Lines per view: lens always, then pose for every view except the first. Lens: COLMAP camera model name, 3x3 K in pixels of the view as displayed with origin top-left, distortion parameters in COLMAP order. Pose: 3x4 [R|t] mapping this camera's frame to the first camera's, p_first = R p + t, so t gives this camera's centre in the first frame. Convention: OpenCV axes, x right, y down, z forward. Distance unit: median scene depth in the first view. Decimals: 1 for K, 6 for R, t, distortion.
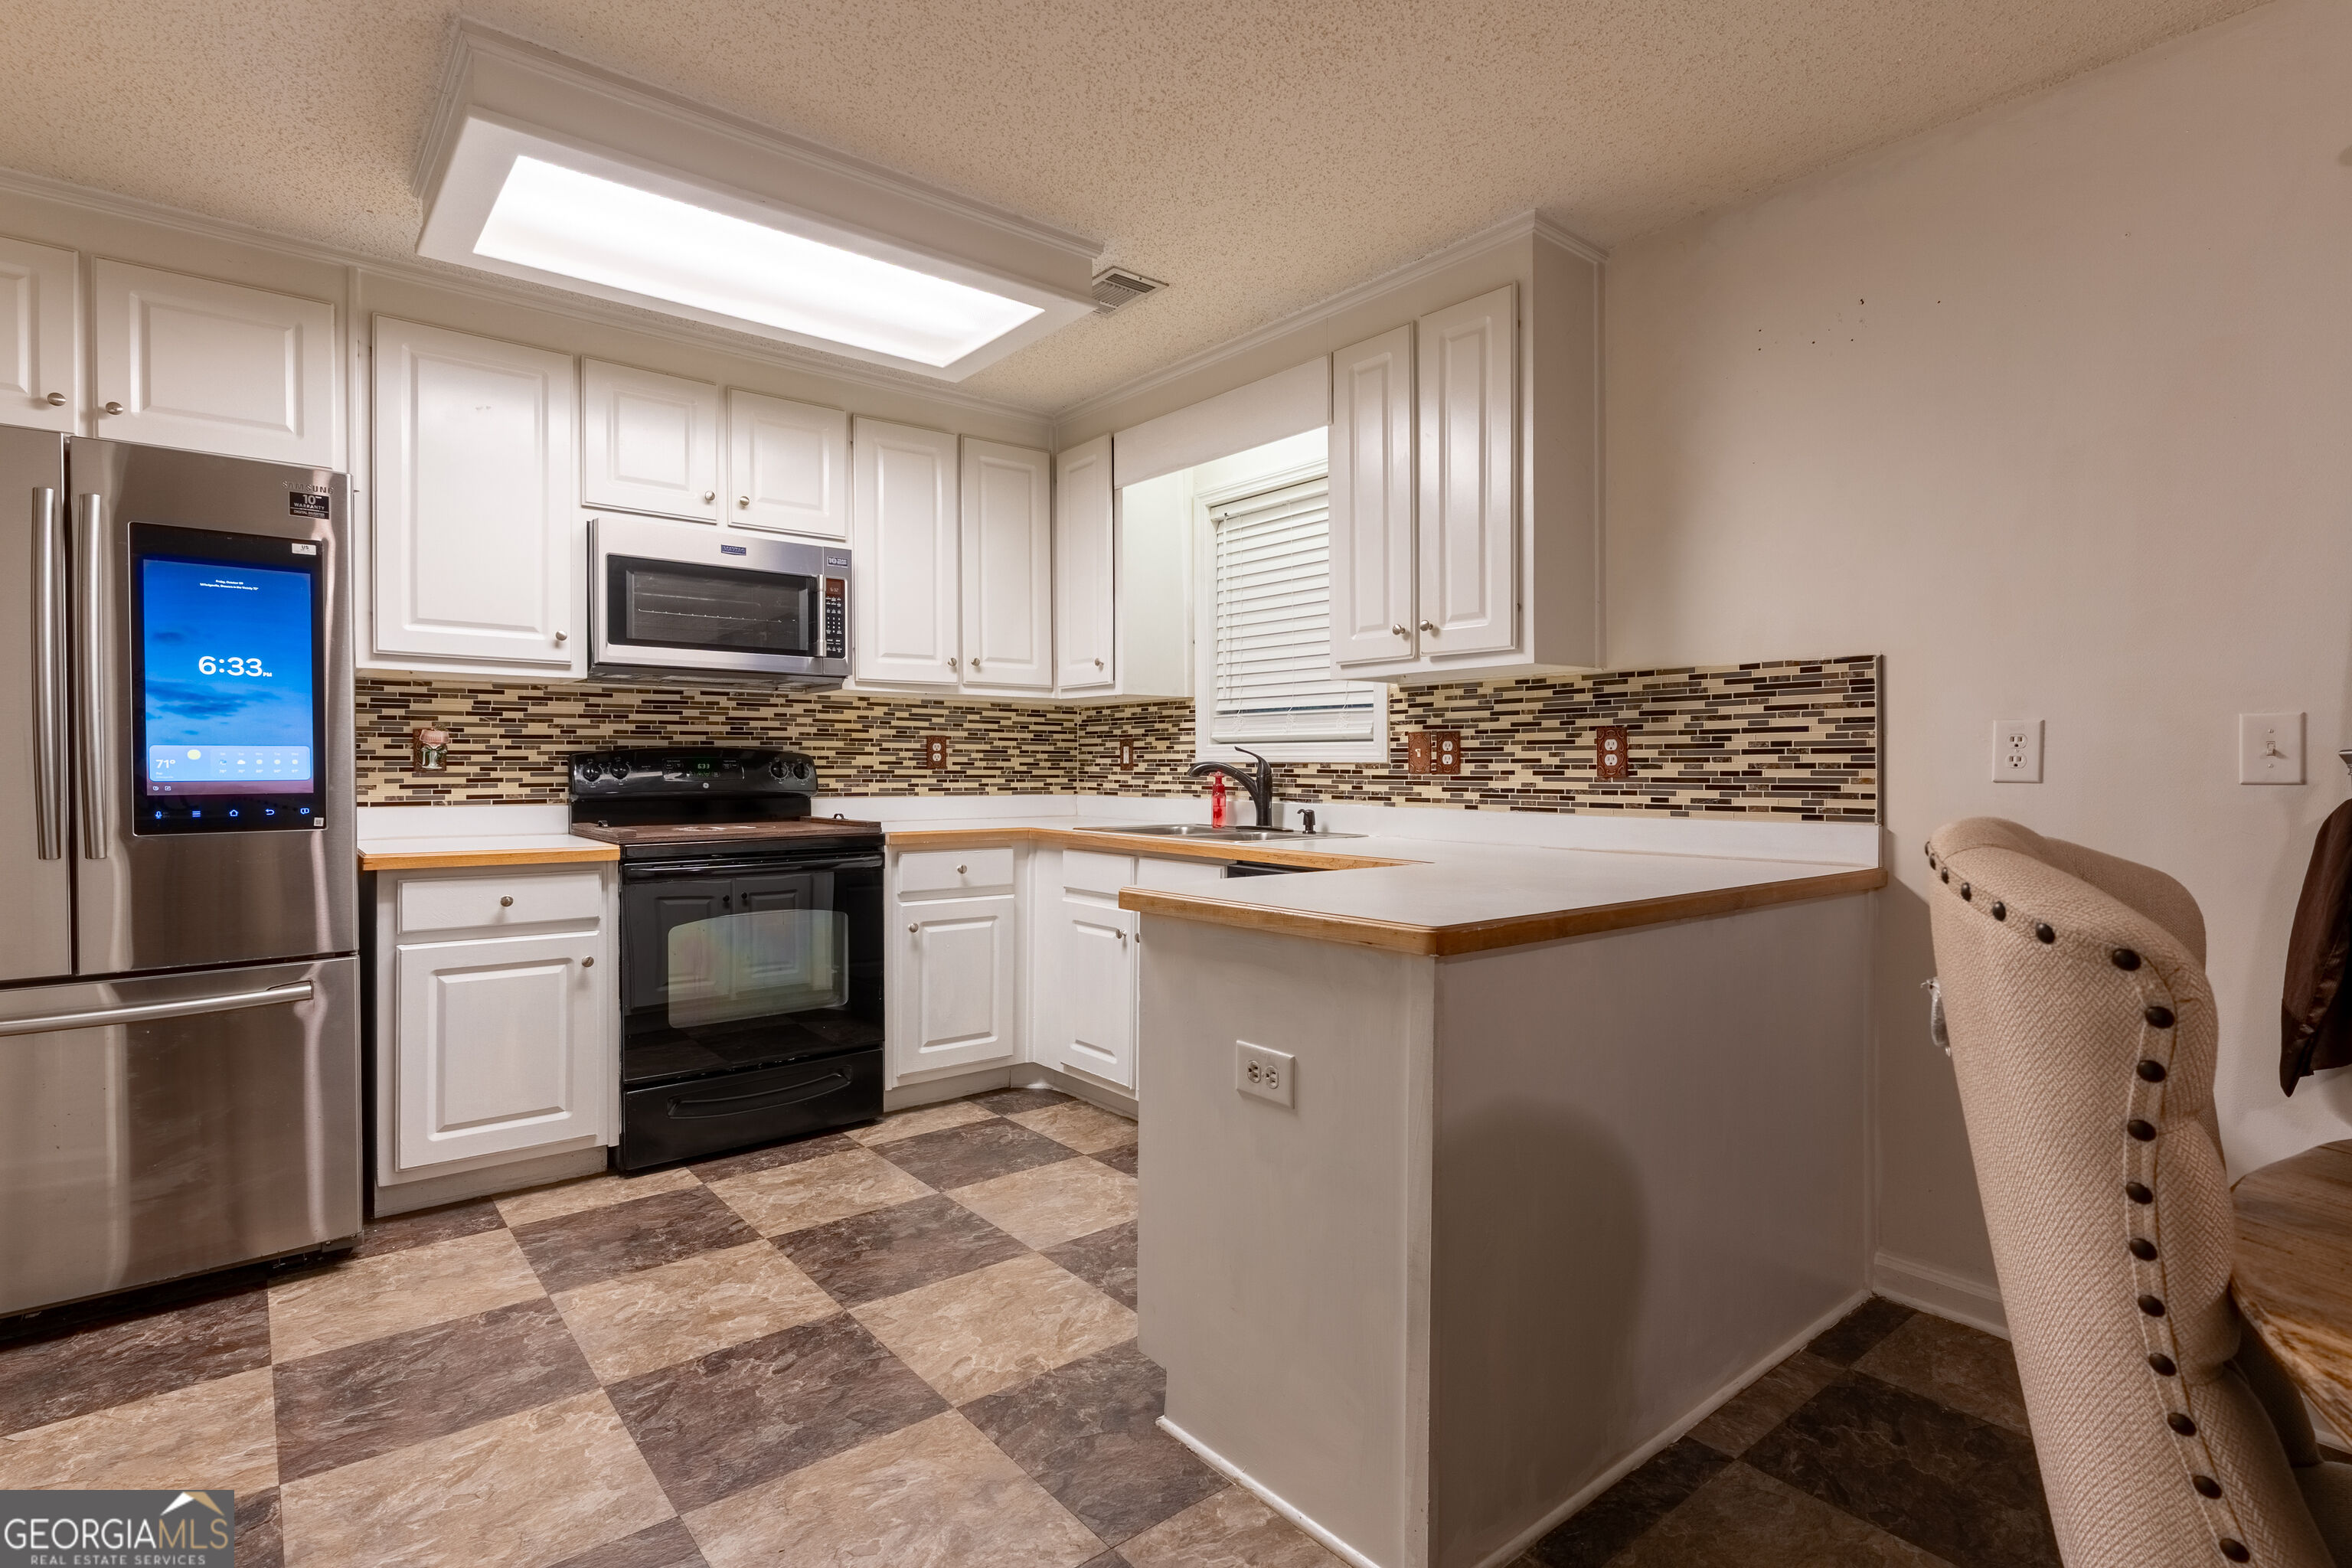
lens RADIAL K [[1131.5, 0, 1172.5], [0, 1131.5, 780.5], [0, 0, 1]] dist [-0.000445, 0.000368]
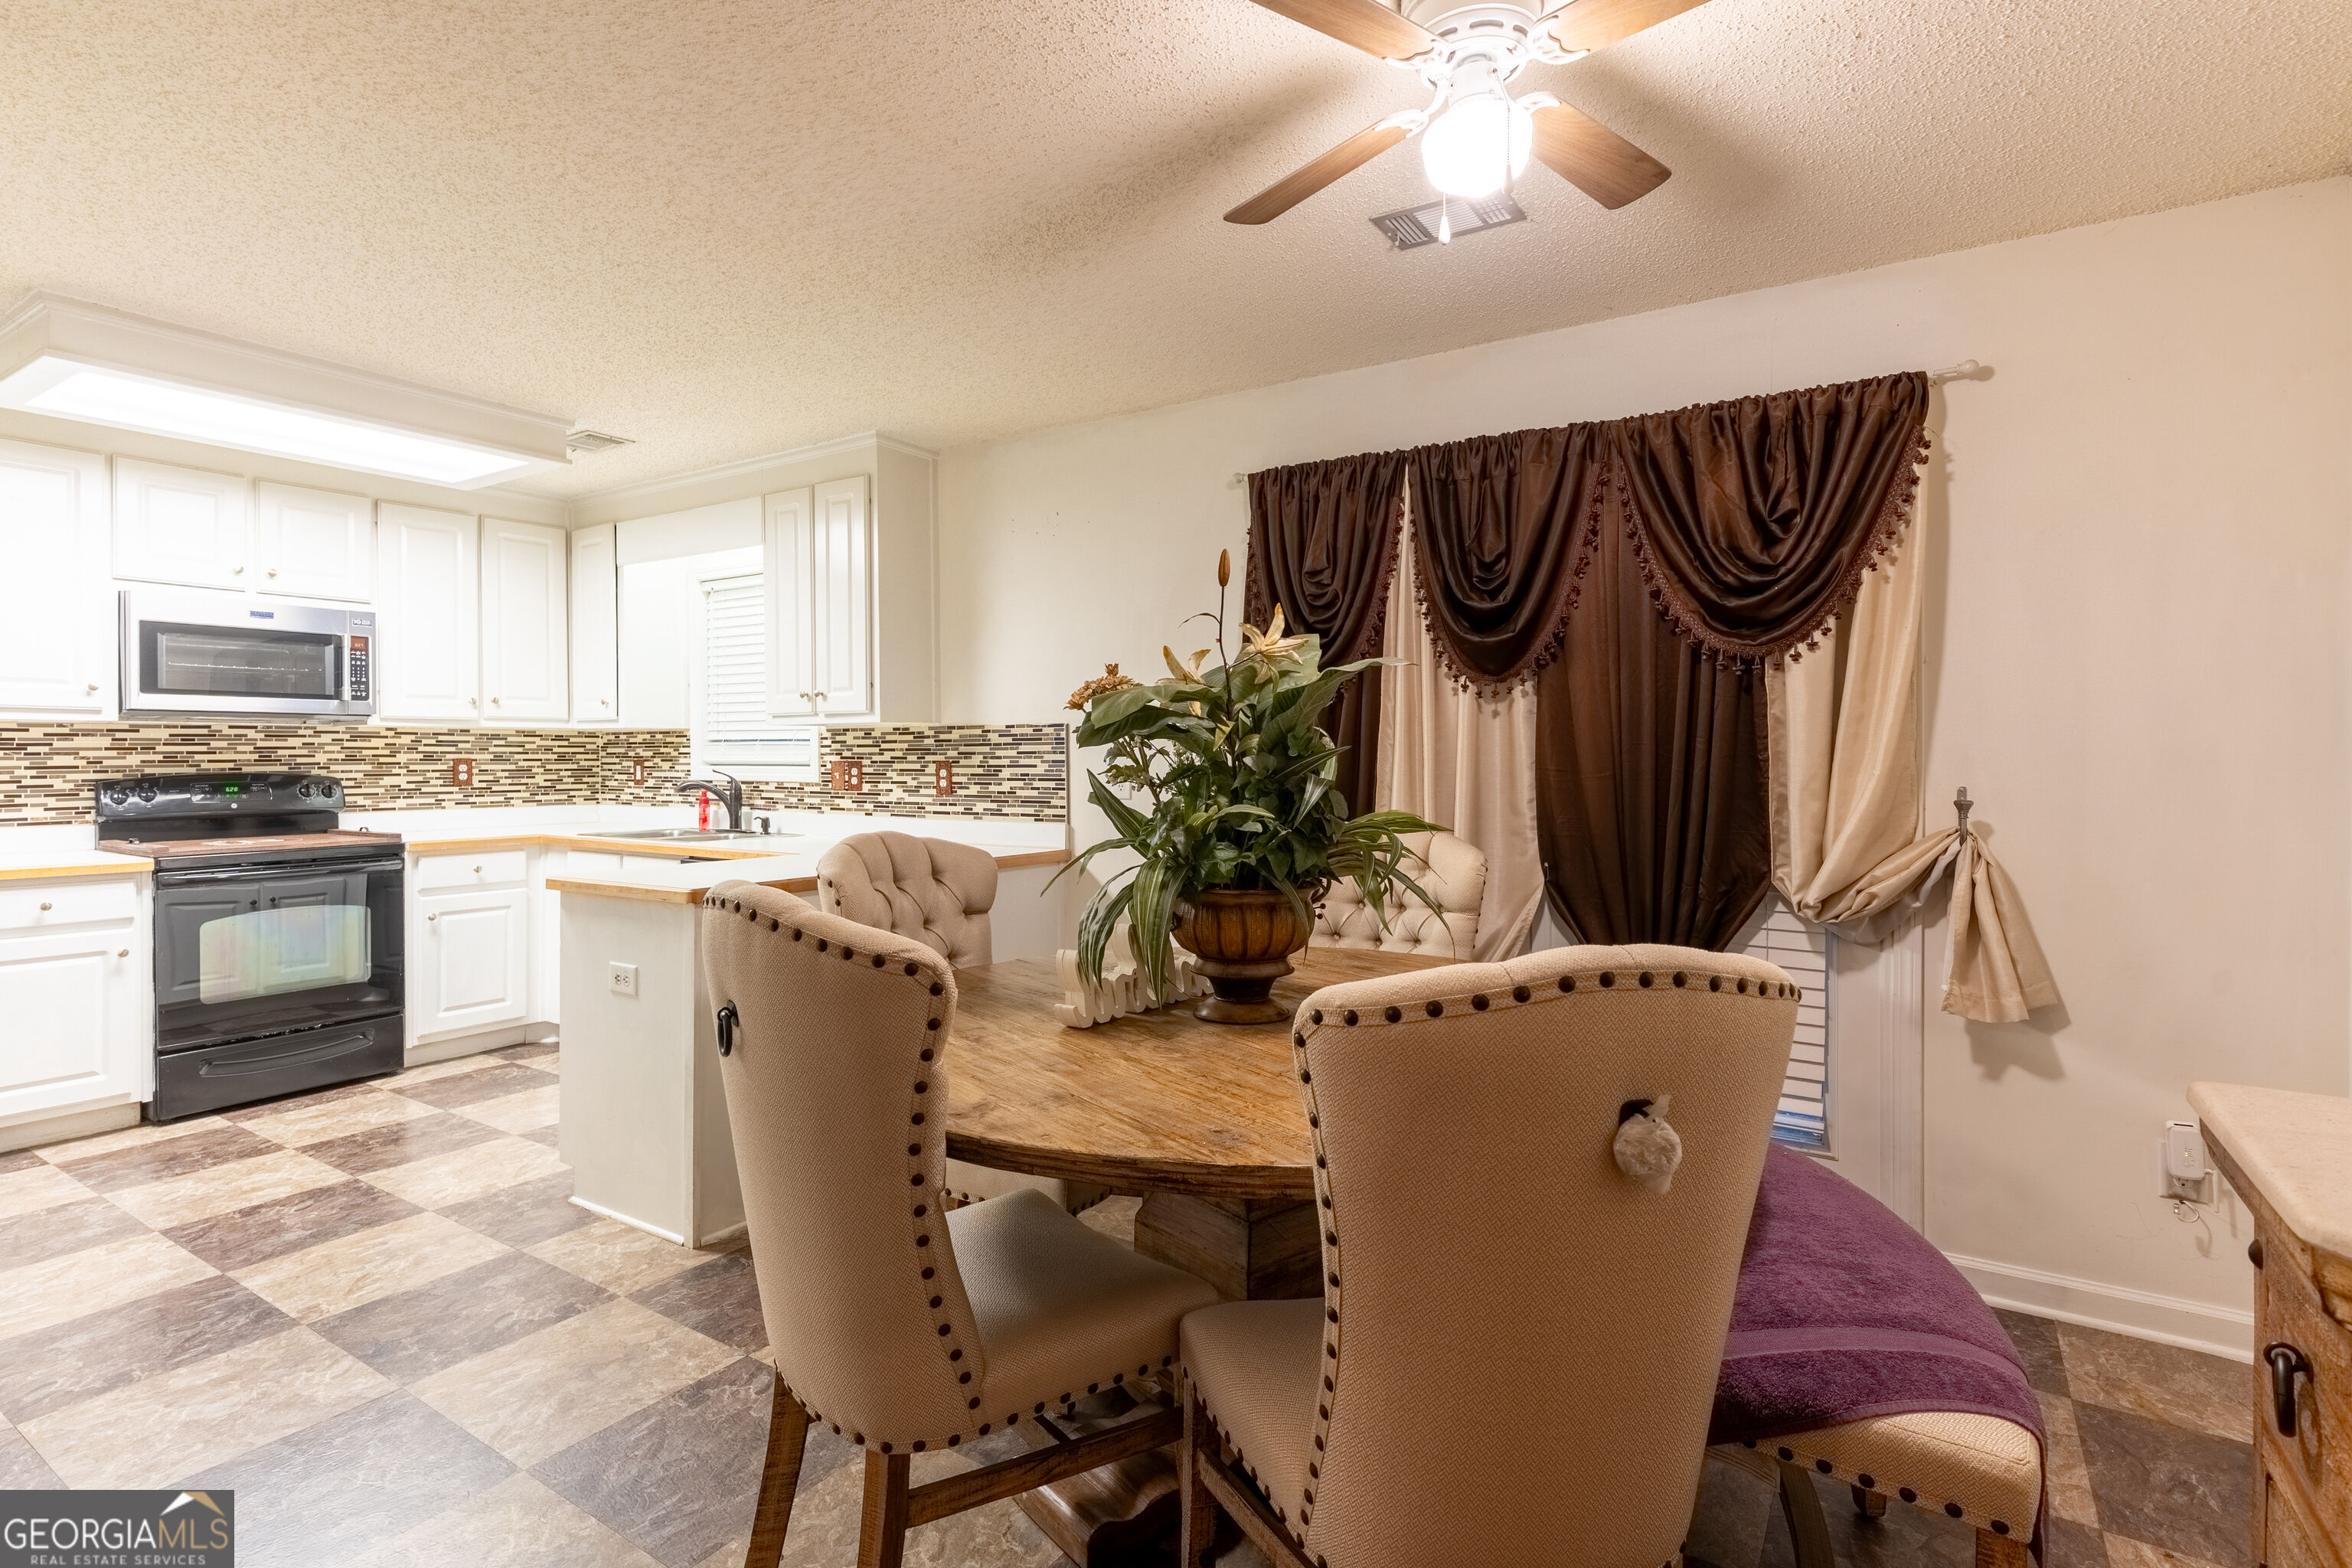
lens RADIAL K [[1142.3, 0, 1163.2], [0, 1142.3, 758.2], [0, 0, 1]] dist [-0.000079, -0.000596]
pose [[0.955480, -0.004403, 0.295024, 0.182706], [0.007222, 0.999938, -0.008467, -0.030849], [-0.294968, 0.010220, 0.955452, -0.476823]]
